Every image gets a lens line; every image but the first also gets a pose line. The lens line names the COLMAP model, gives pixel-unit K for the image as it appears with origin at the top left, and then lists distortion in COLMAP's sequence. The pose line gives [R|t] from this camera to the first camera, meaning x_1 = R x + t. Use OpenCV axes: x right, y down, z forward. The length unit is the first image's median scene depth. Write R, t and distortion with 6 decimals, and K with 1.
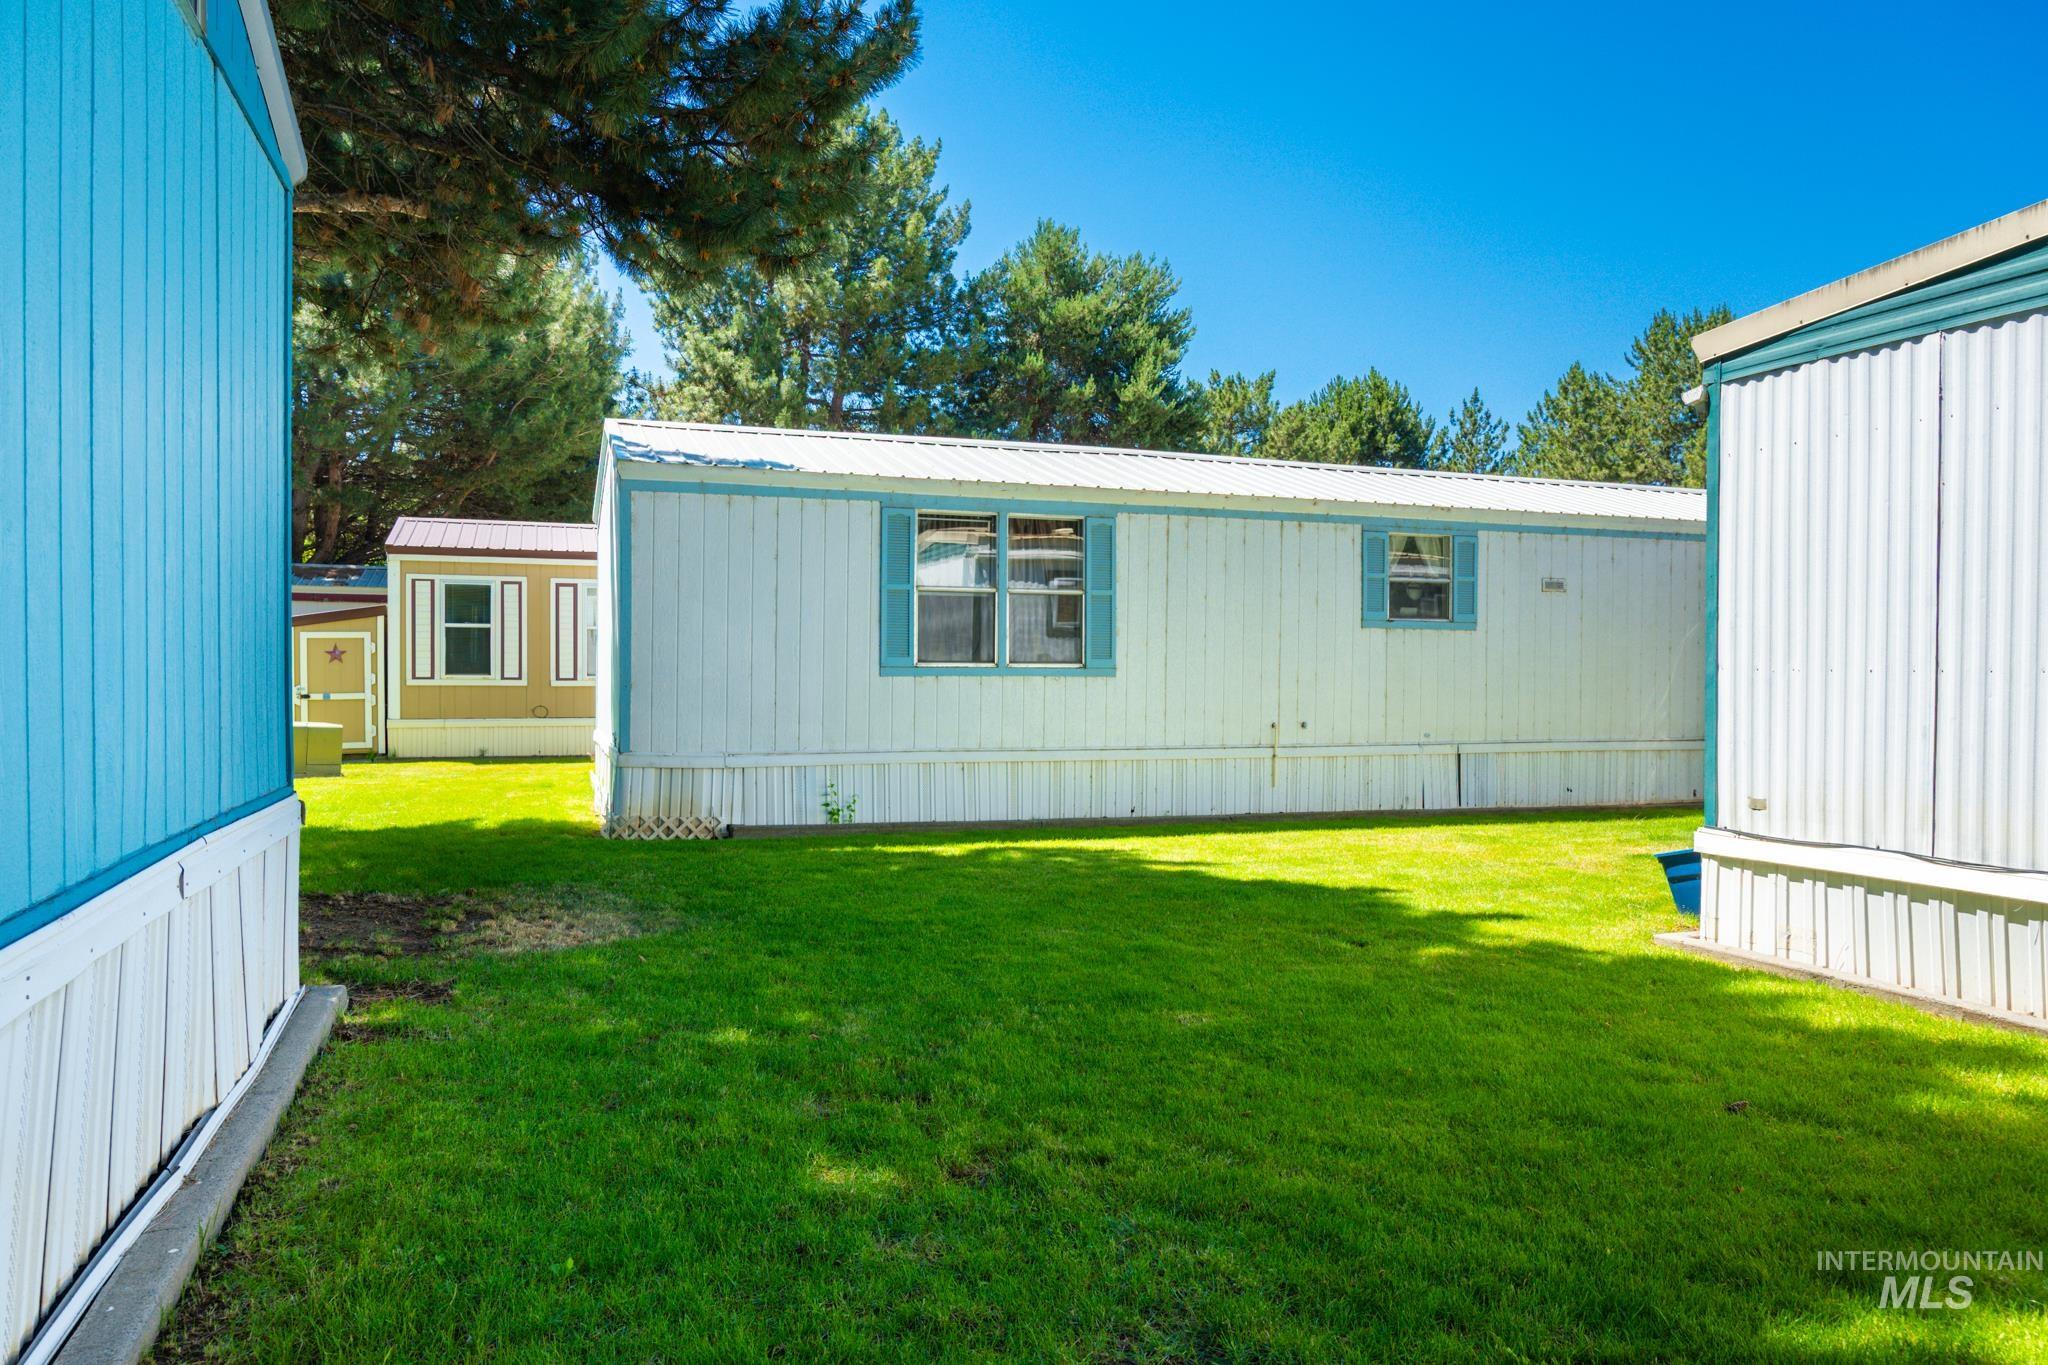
lens RADIAL K [[1359.1, 0, 1024.0], [0, 1359.1, 682.5], [0, 0, 1]] dist [-0.010436, 0.007524]
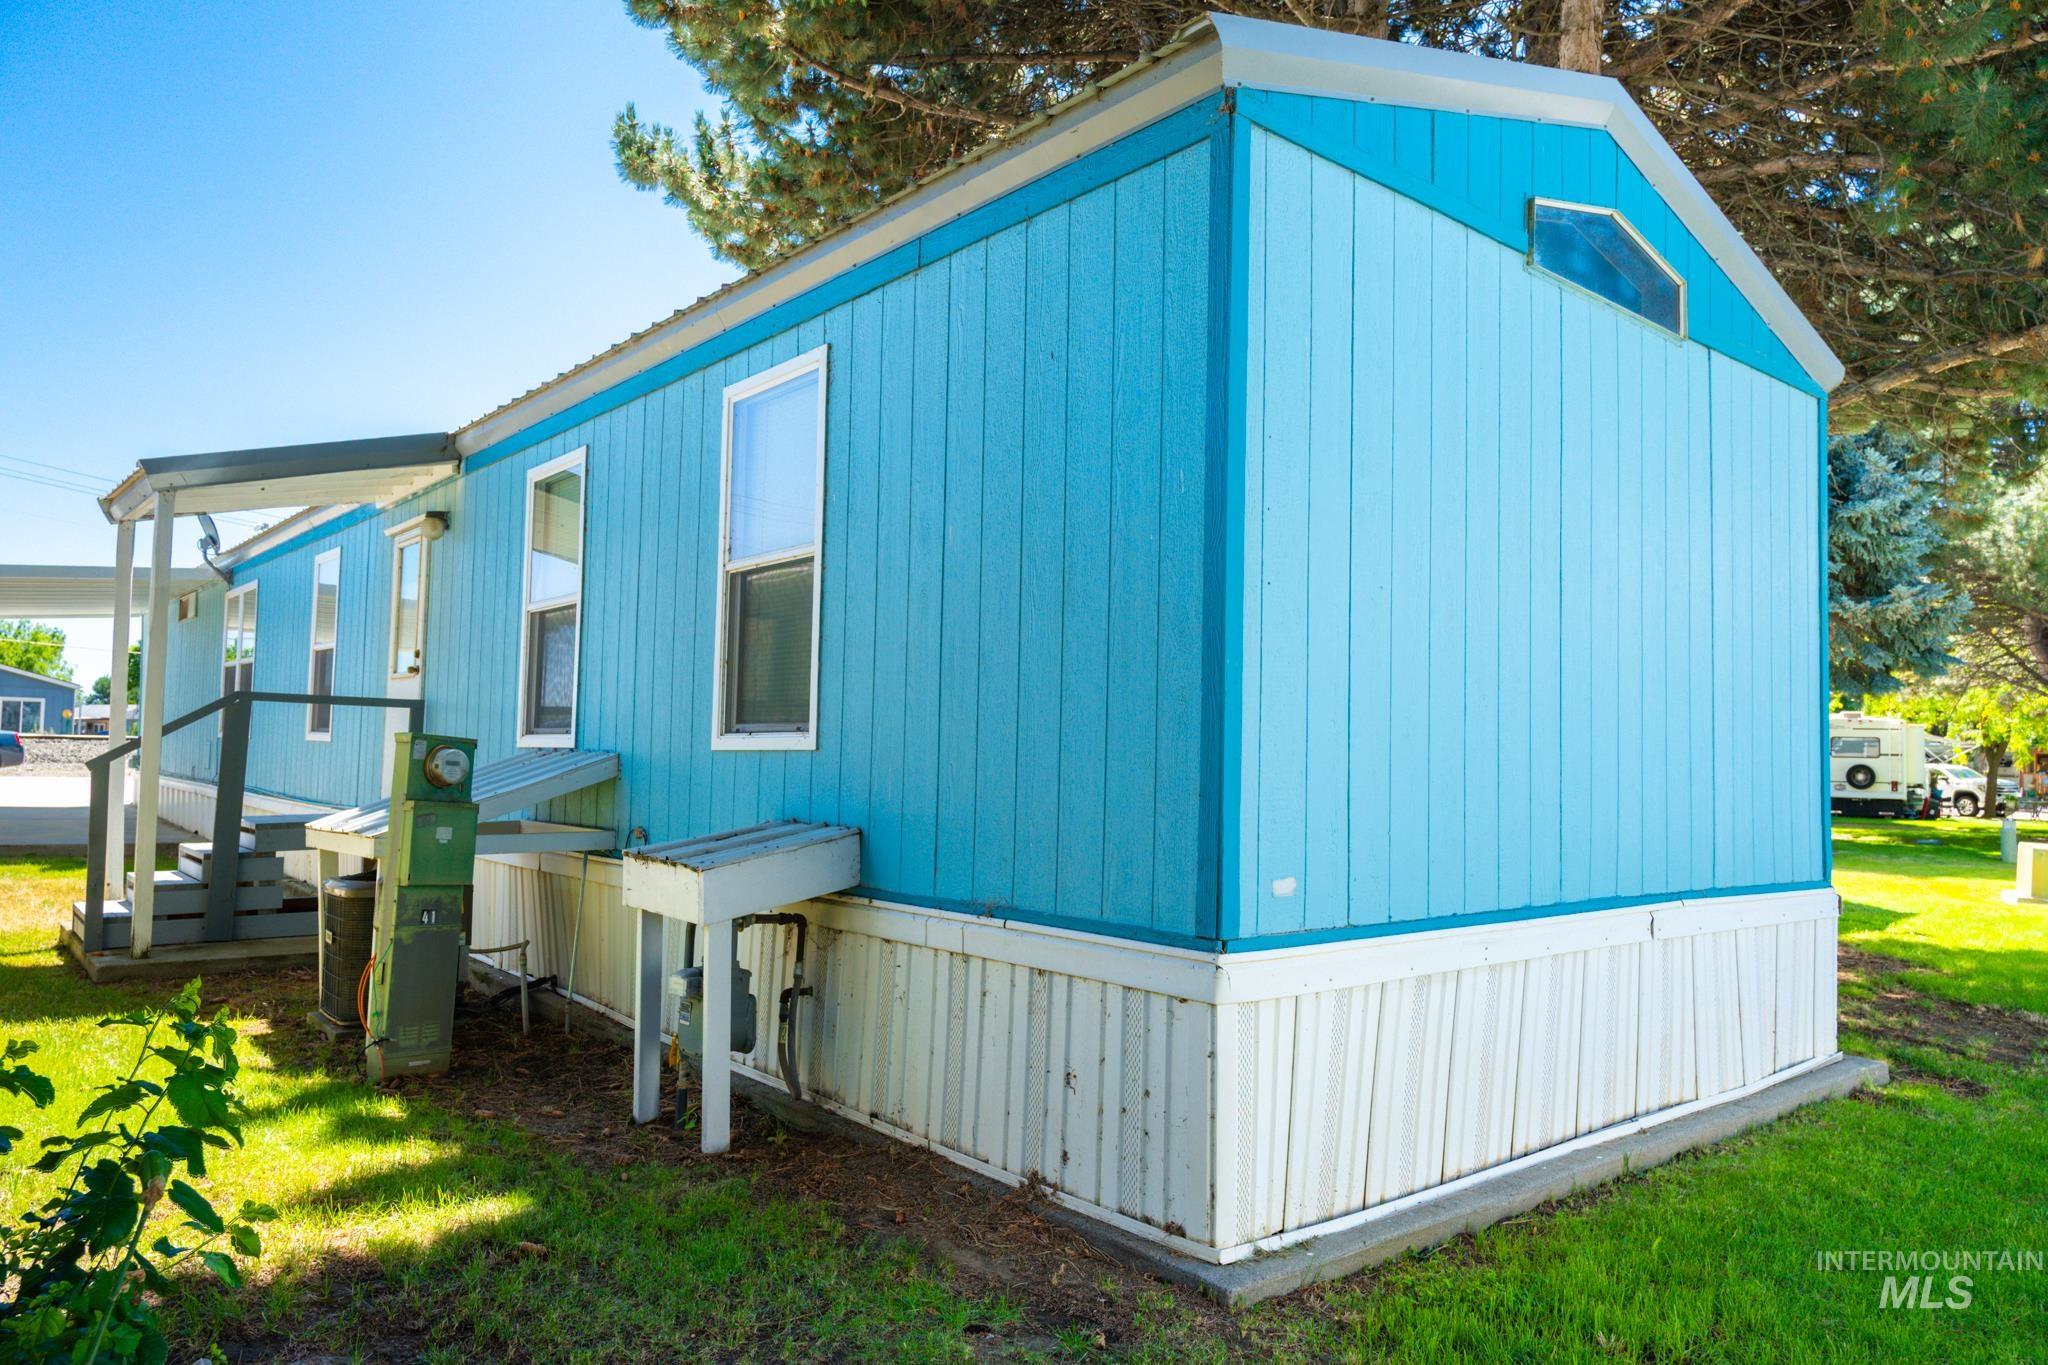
lens RADIAL K [[1359.1, 0, 1024.0], [0, 1359.1, 682.5], [0, 0, 1]] dist [-0.010436, 0.007524]
pose [[0.348525, -0.052538, -0.935826, 0.536999], [-0.031227, 0.997223, -0.067615, 0.004876], [0.936779, 0.052789, 0.345916, -0.152828]]
